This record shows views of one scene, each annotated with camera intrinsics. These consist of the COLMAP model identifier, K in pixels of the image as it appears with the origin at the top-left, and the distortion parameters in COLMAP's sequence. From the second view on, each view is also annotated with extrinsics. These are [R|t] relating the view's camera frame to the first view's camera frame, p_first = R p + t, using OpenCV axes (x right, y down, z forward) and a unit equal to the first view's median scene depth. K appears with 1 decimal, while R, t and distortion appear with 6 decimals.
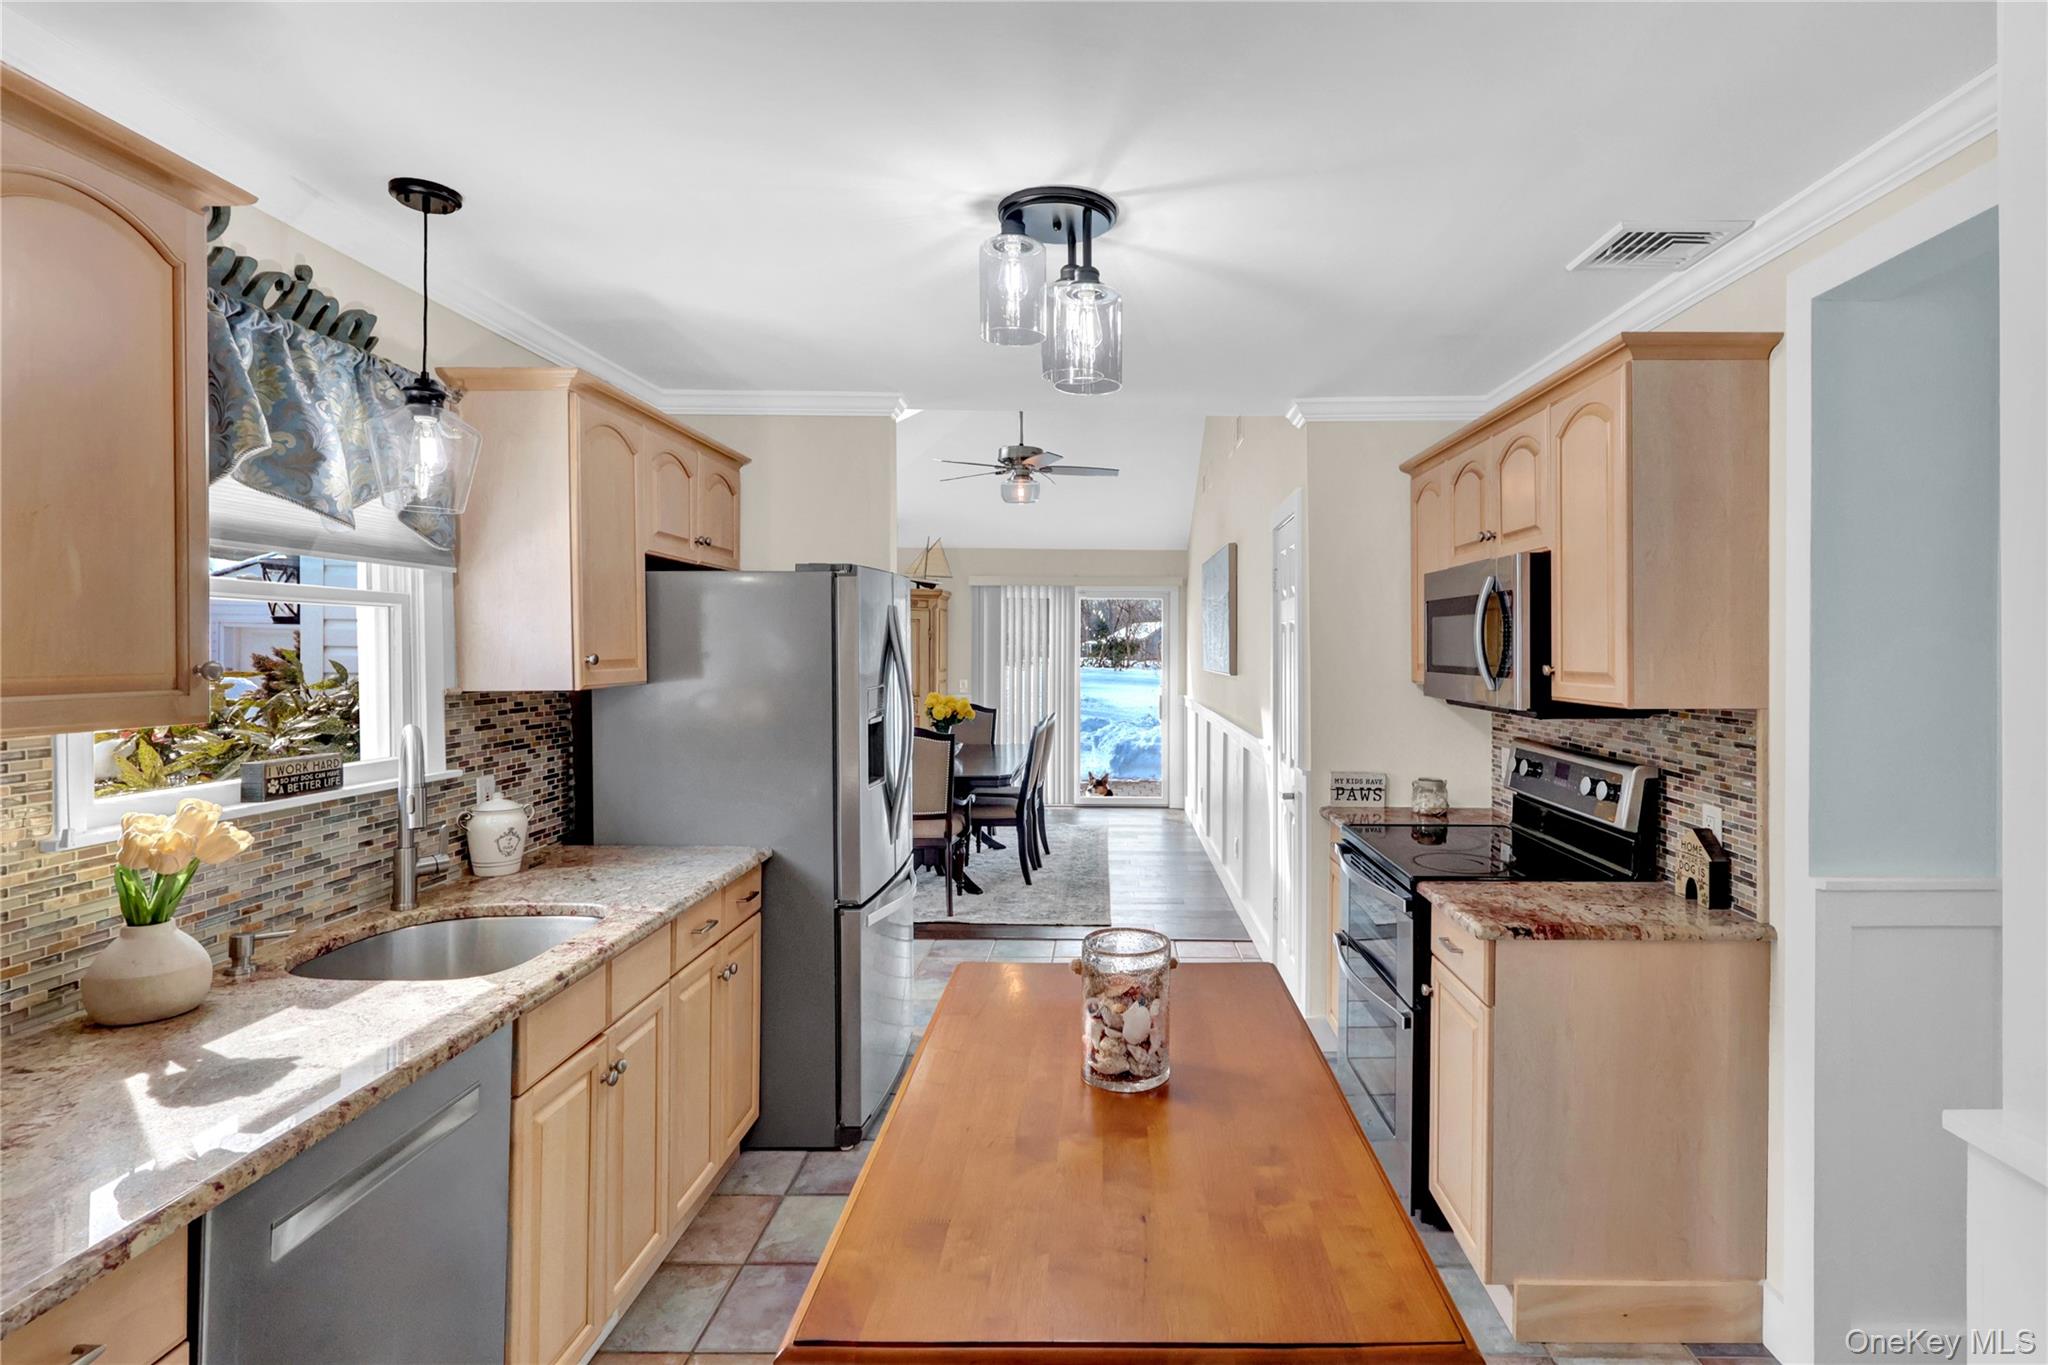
lens RADIAL K [[1017.1, 0, 1105.4], [0, 1017.1, 650.6], [0, 0, 1]] dist [-0.003668, 0.000683]
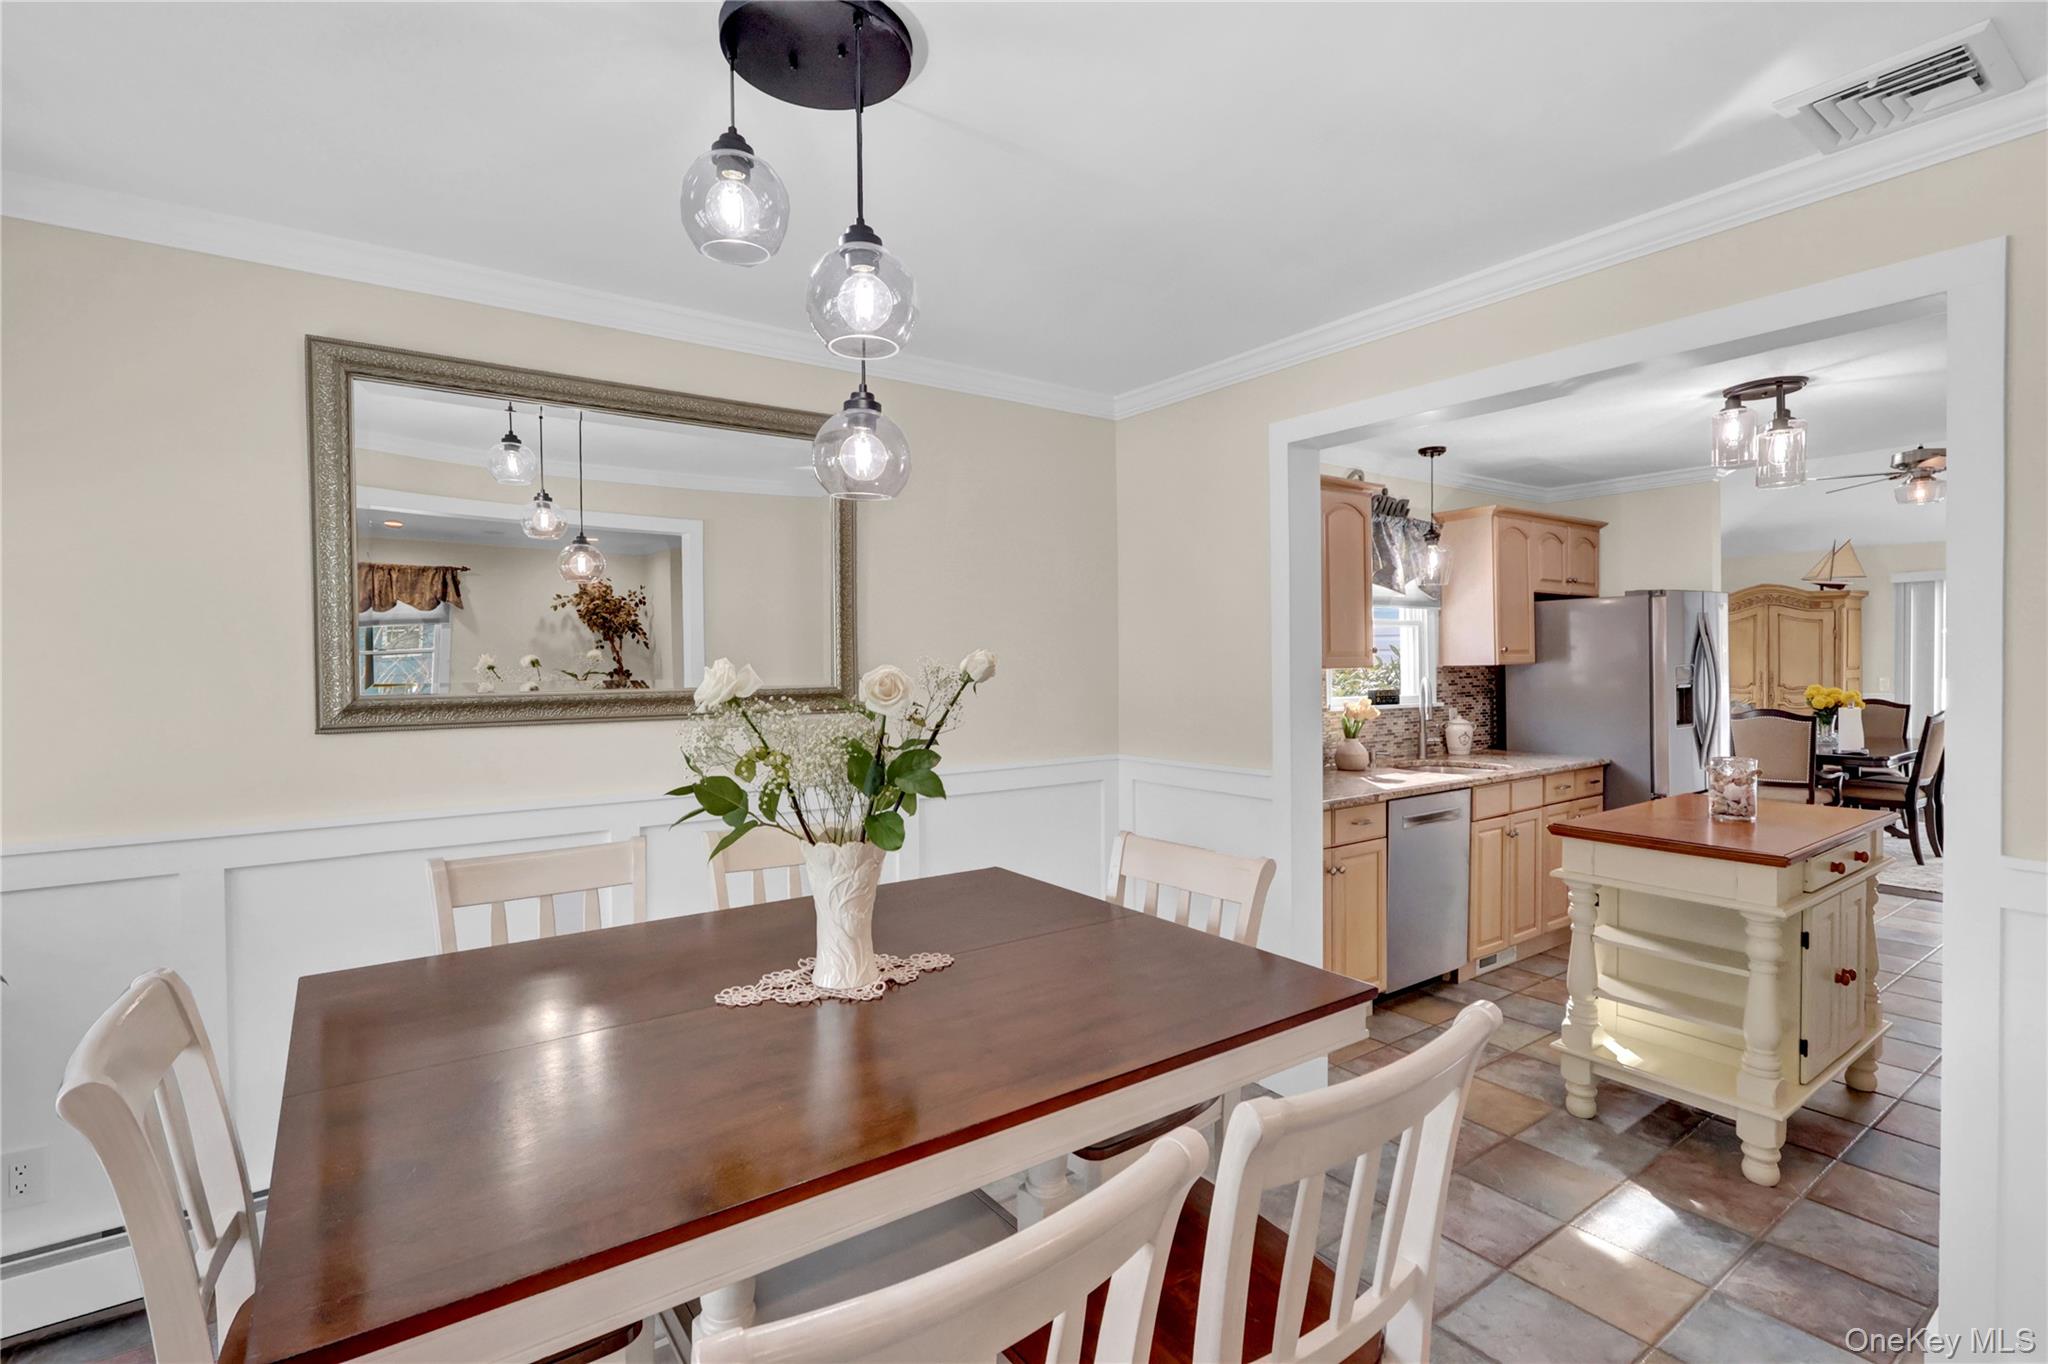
lens RADIAL K [[954.4, 0, 1029.6], [0, 954.4, 682.6], [0, 0, 1]] dist [0.001676, -0.001013]
pose [[0.589865, 0.005298, -0.807484, 0.444975], [0.011151, 0.999830, 0.014705, 0.035089], [0.807425, -0.017679, 0.589706, -0.833656]]
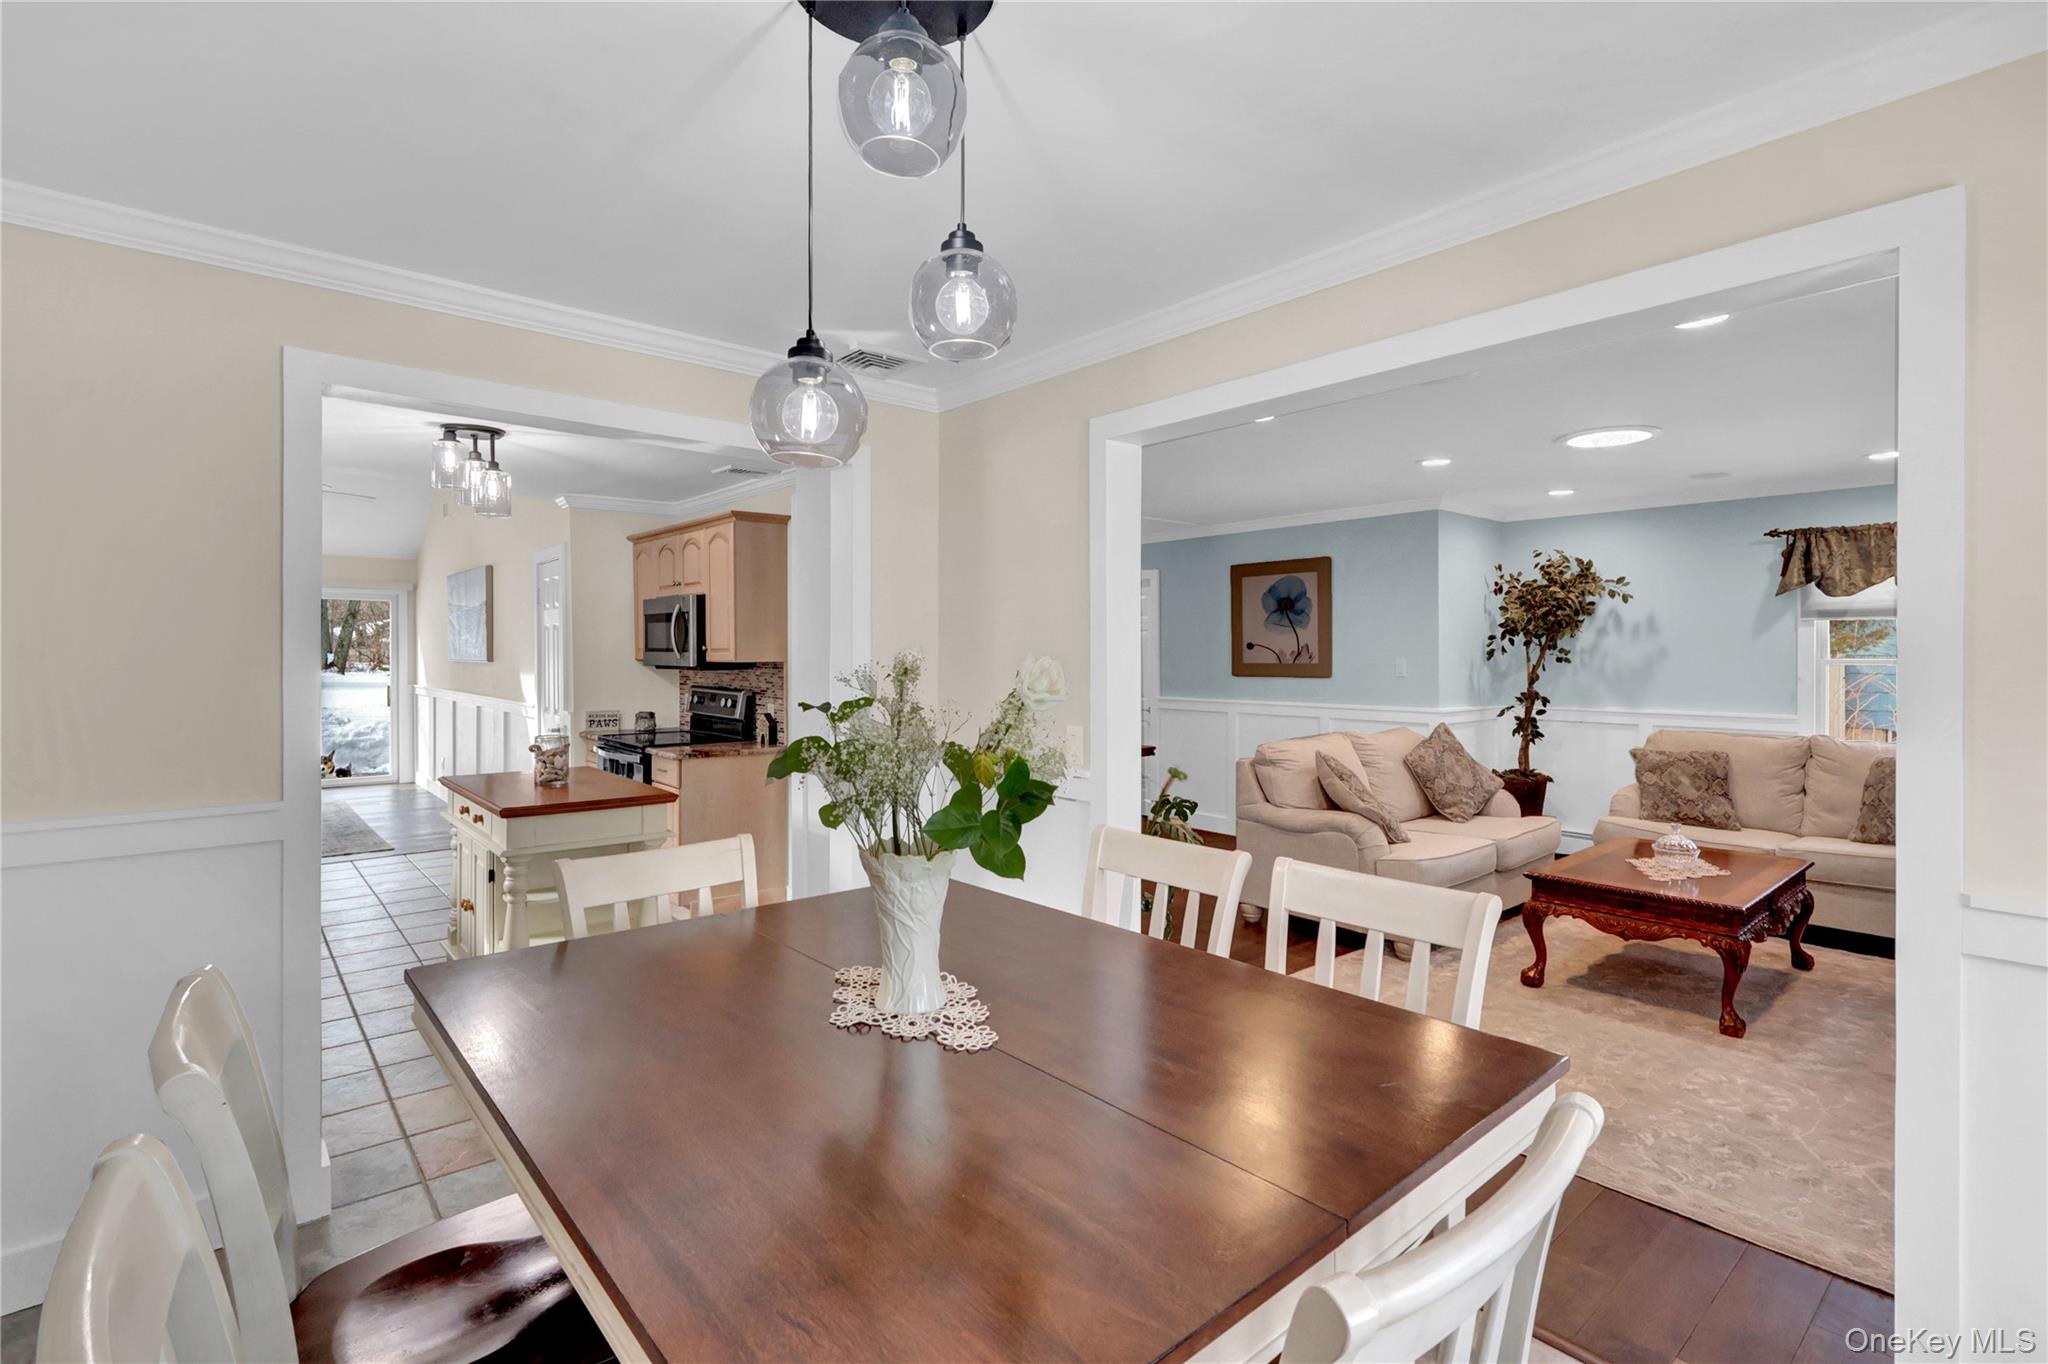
lens RADIAL K [[954.4, 0, 1032.8], [0, 954.4, 654.2], [0, 0, 1]] dist [0.001676, -0.001013]
pose [[0.751088, -0.005406, 0.660180, -0.404718], [0.003474, 0.999985, 0.004236, 0.026233], [-0.660193, -0.000888, 0.751095, -1.043762]]
